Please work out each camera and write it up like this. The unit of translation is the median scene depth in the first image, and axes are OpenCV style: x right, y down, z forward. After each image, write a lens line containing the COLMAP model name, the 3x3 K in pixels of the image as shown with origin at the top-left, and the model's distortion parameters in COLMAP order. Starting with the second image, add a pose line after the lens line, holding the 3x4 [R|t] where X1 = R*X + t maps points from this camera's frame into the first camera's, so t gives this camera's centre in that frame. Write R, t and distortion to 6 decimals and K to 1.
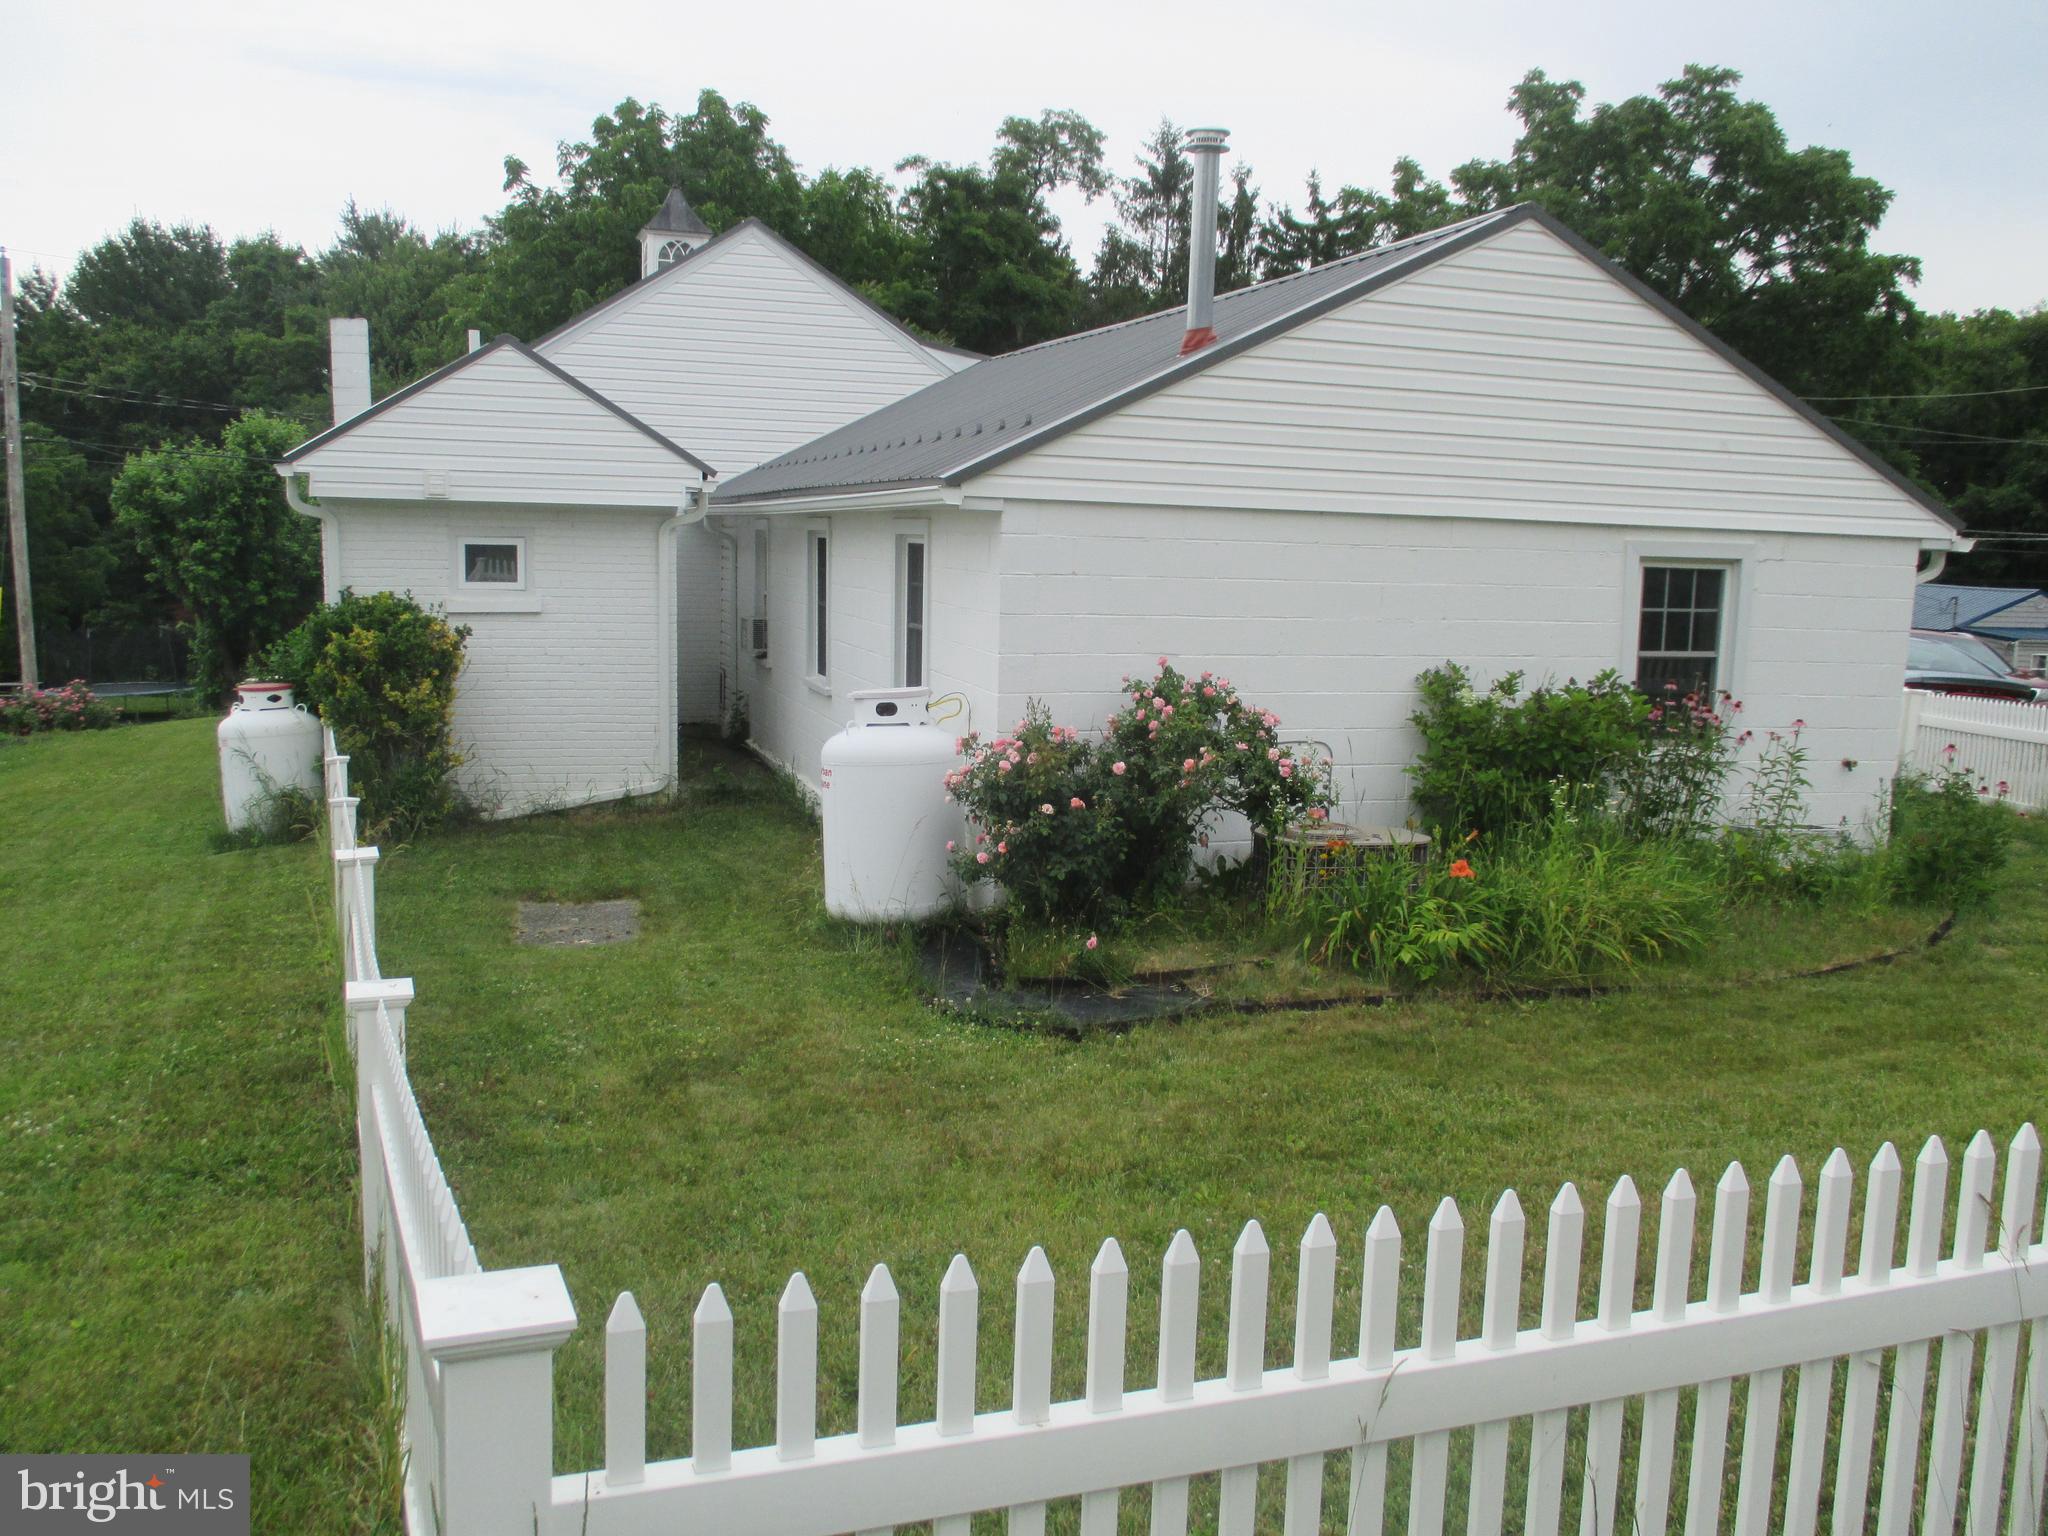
lens RADIAL K [[1739.9, 0, 1024.0], [0, 1739.9, 768.0], [0, 0, 1]] dist [-0.052205, 0.000247]
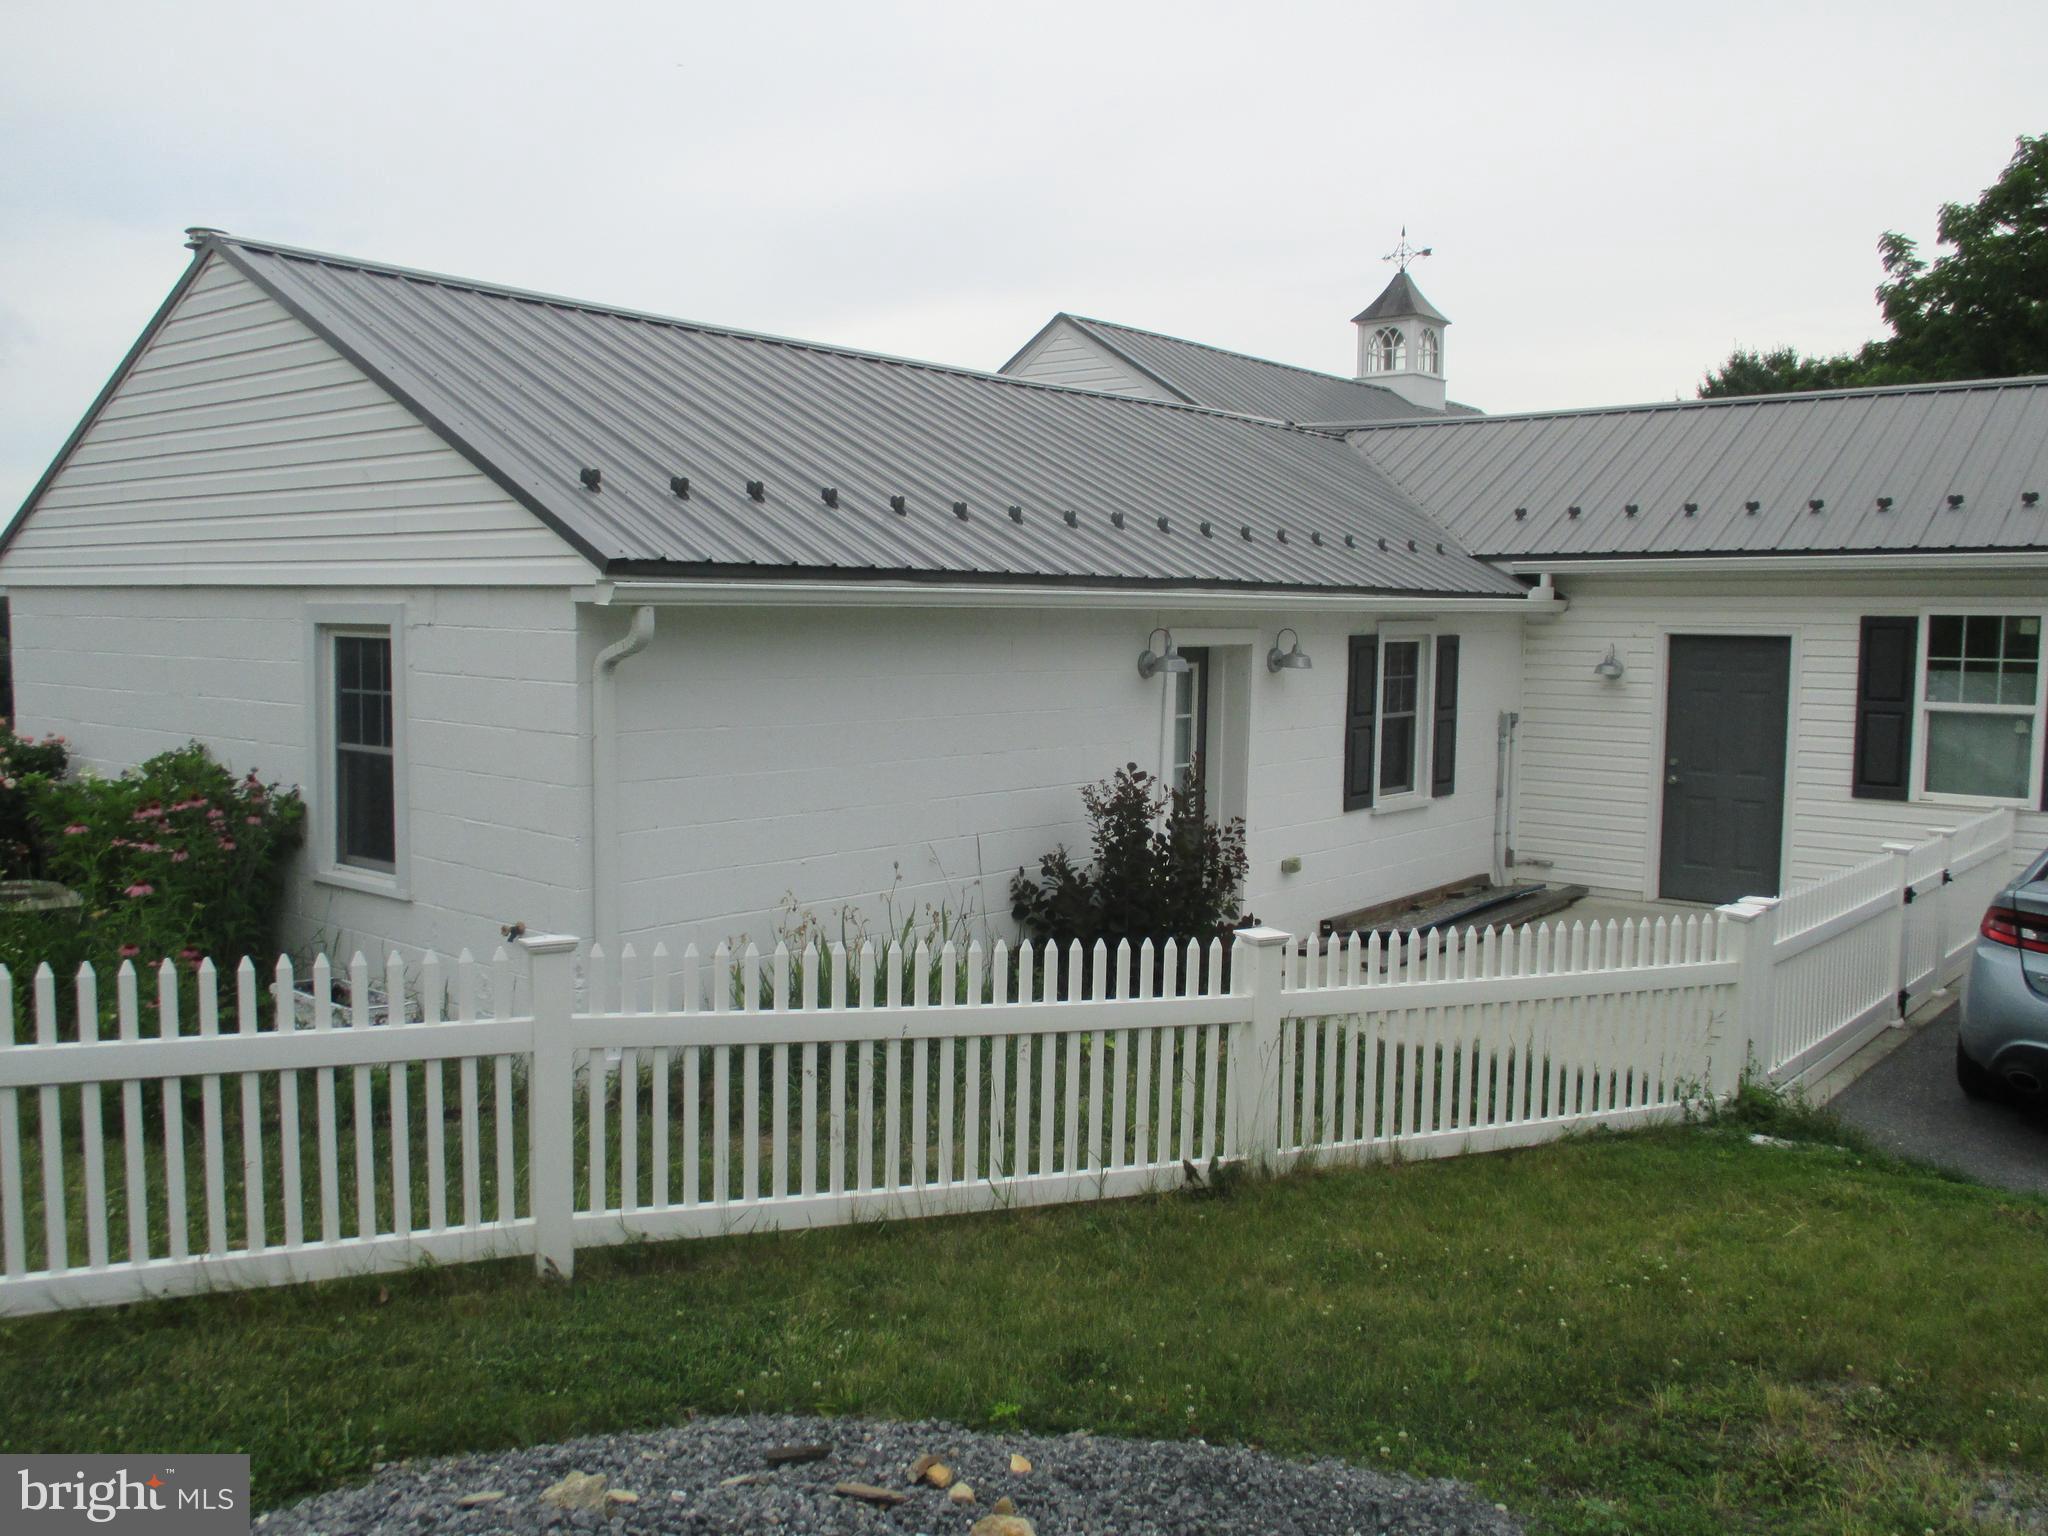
lens RADIAL K [[1739.9, 0, 1024.0], [0, 1739.9, 768.0], [0, 0, 1]] dist [-0.052205, 0.000247]
pose [[0.470207, 0.054700, -0.880860, 1.196805], [-0.120943, 0.992655, -0.002917, -0.090646], [0.874230, 0.107905, 0.473369, 0.891752]]
